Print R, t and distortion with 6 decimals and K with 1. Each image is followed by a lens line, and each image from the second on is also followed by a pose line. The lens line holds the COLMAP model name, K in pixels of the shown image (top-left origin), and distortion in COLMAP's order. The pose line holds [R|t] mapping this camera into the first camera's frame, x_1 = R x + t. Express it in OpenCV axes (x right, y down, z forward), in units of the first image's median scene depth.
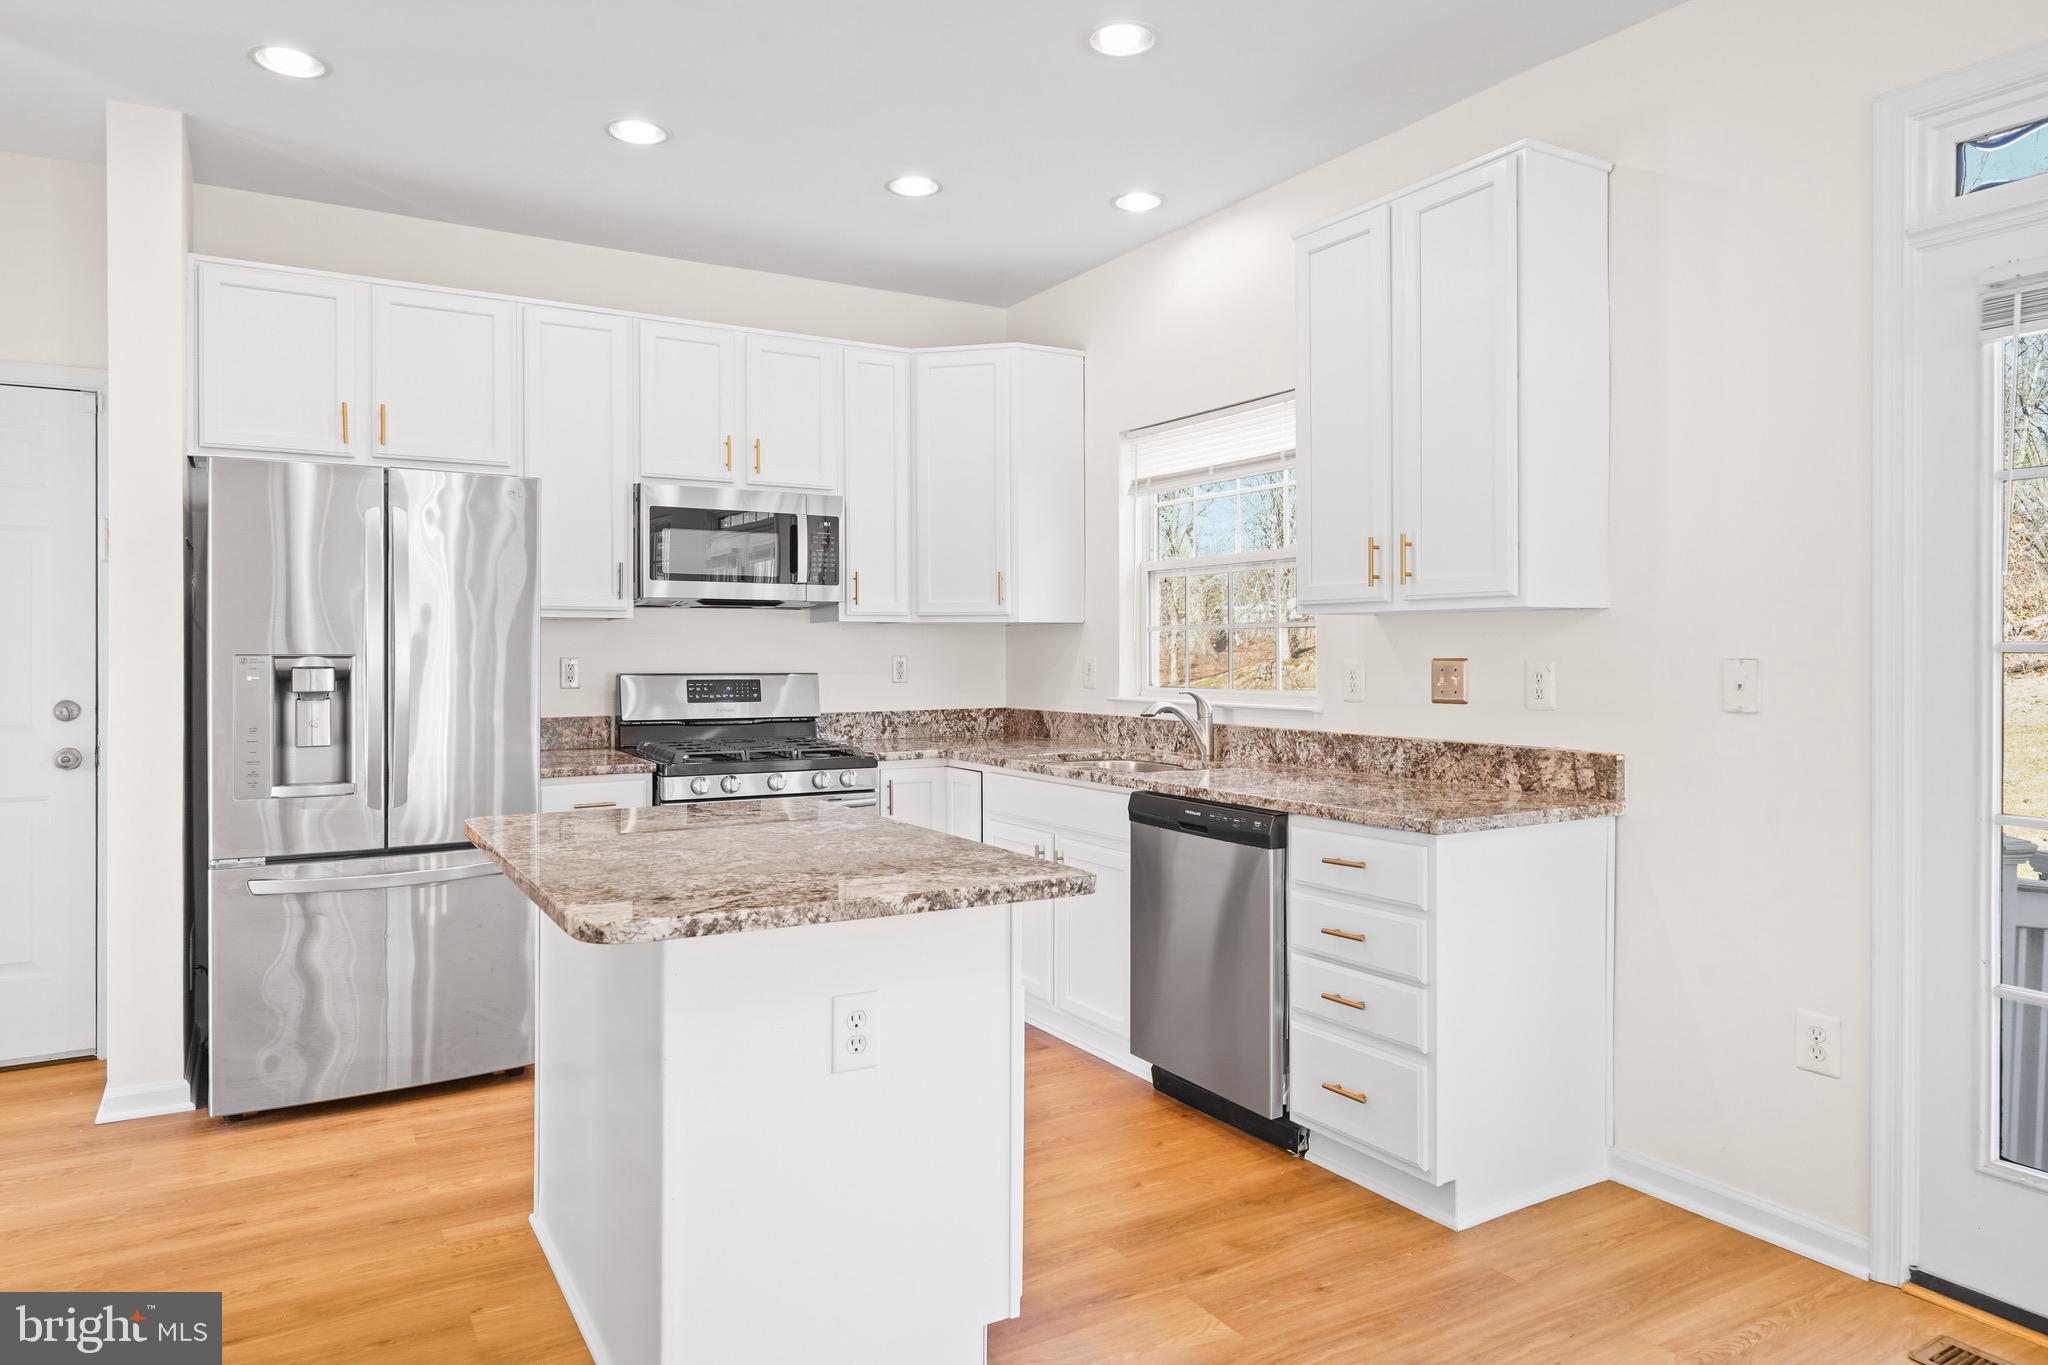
lens RADIAL K [[1291.5, 0, 1025.3], [0, 1291.5, 663.1], [0, 0, 1]] dist [0.003044, -0.001113]
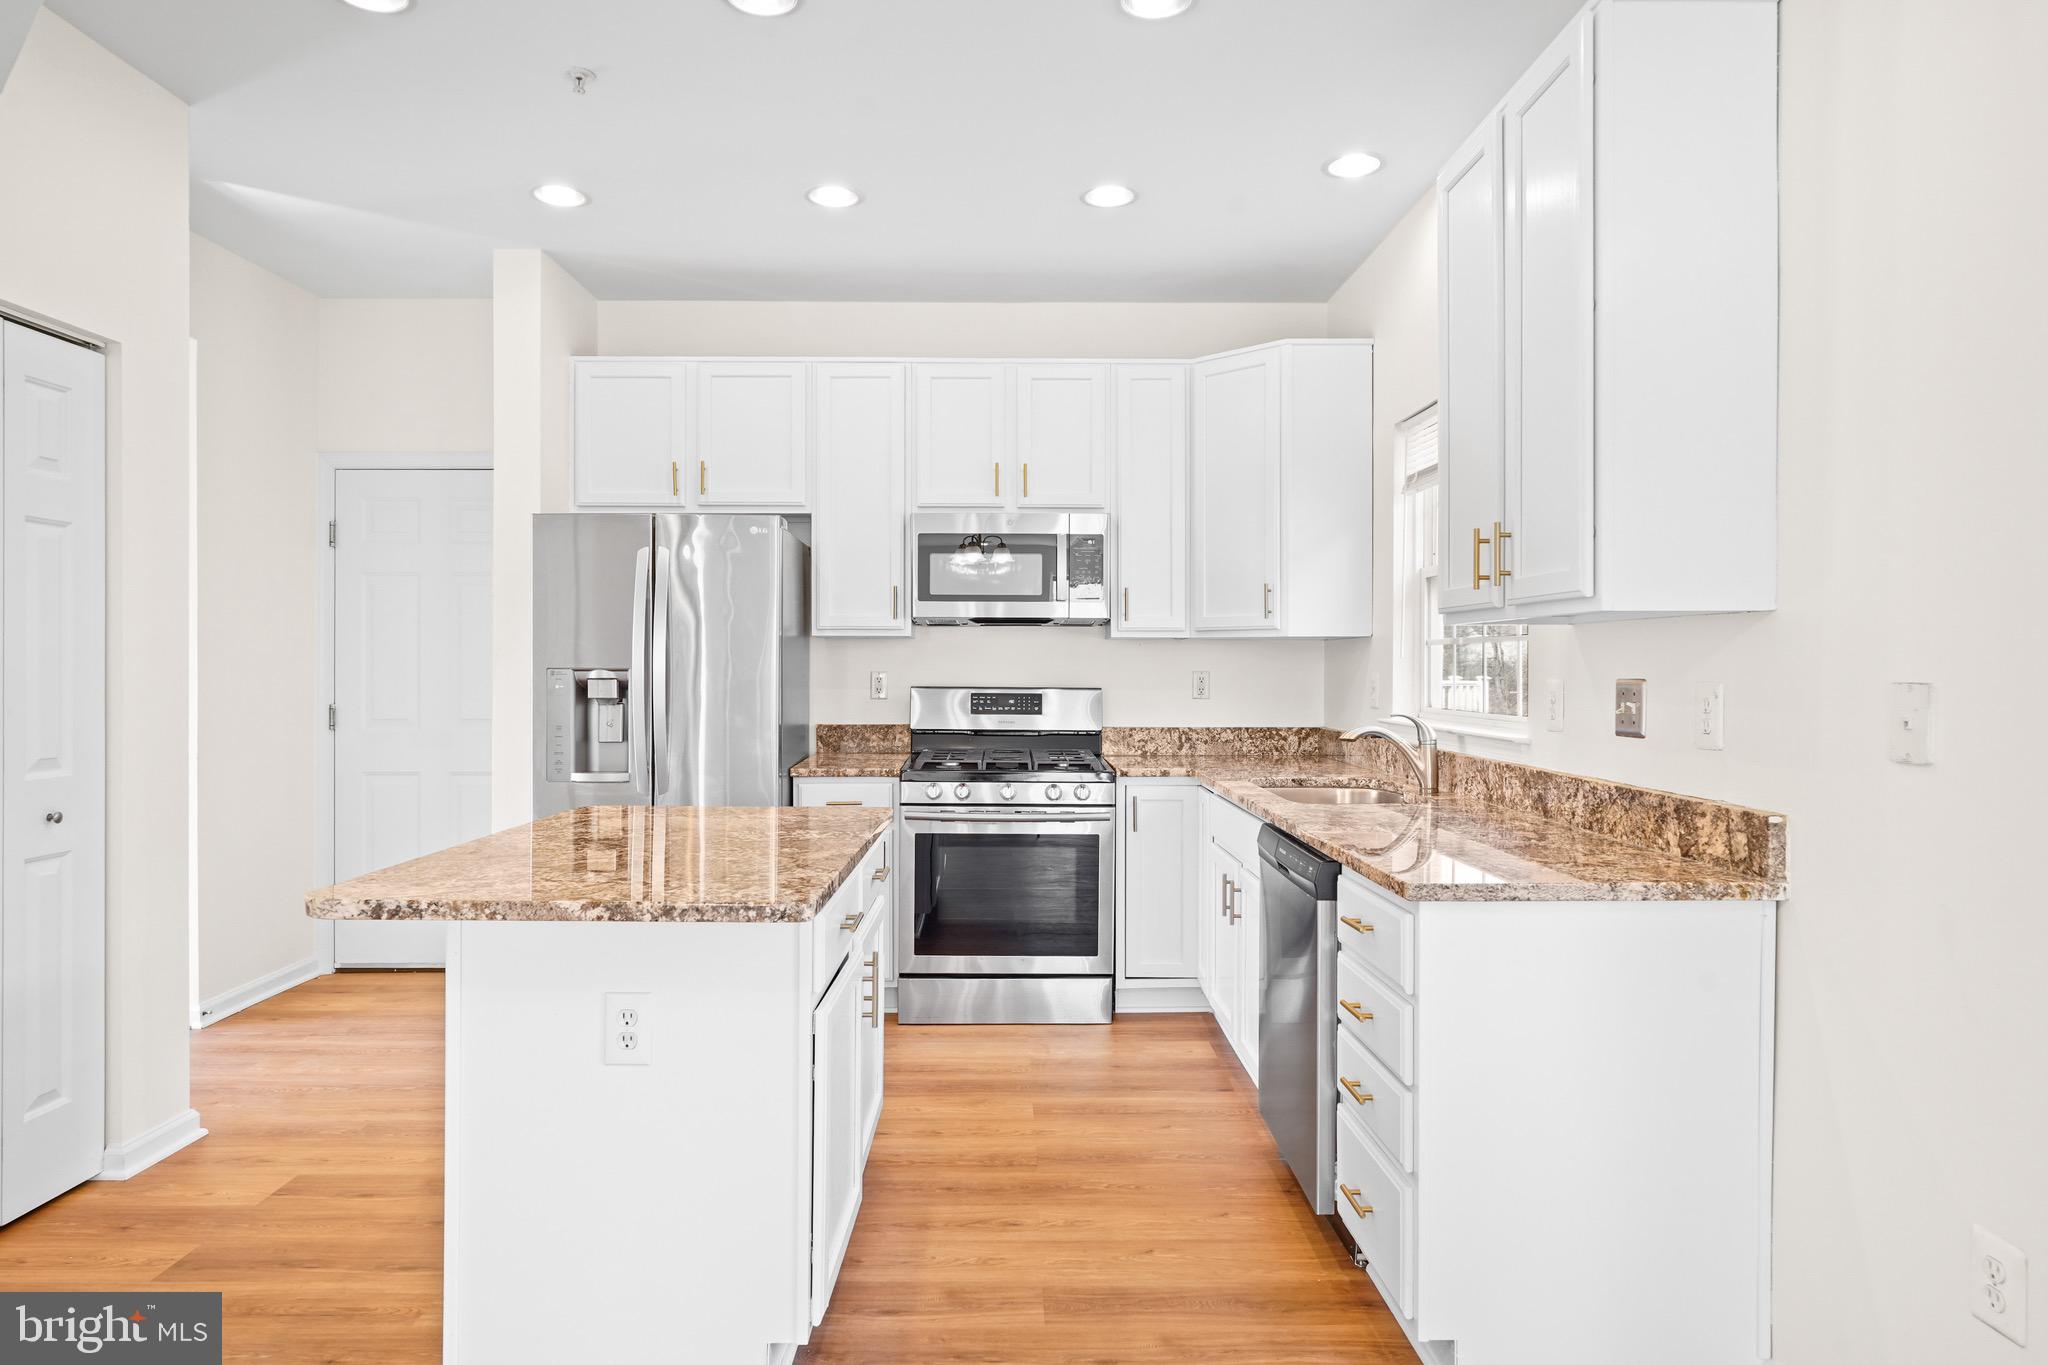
lens RADIAL K [[1232.3, 0, 1026.9], [0, 1232.3, 684.0], [0, 0, 1]] dist [-0.001515, 0.003372]
pose [[0.862971, 0.010268, -0.505149, 0.391894], [-0.007468, 0.999943, 0.007567, -0.003428], [0.505198, -0.002758, 0.862999, 0.179194]]
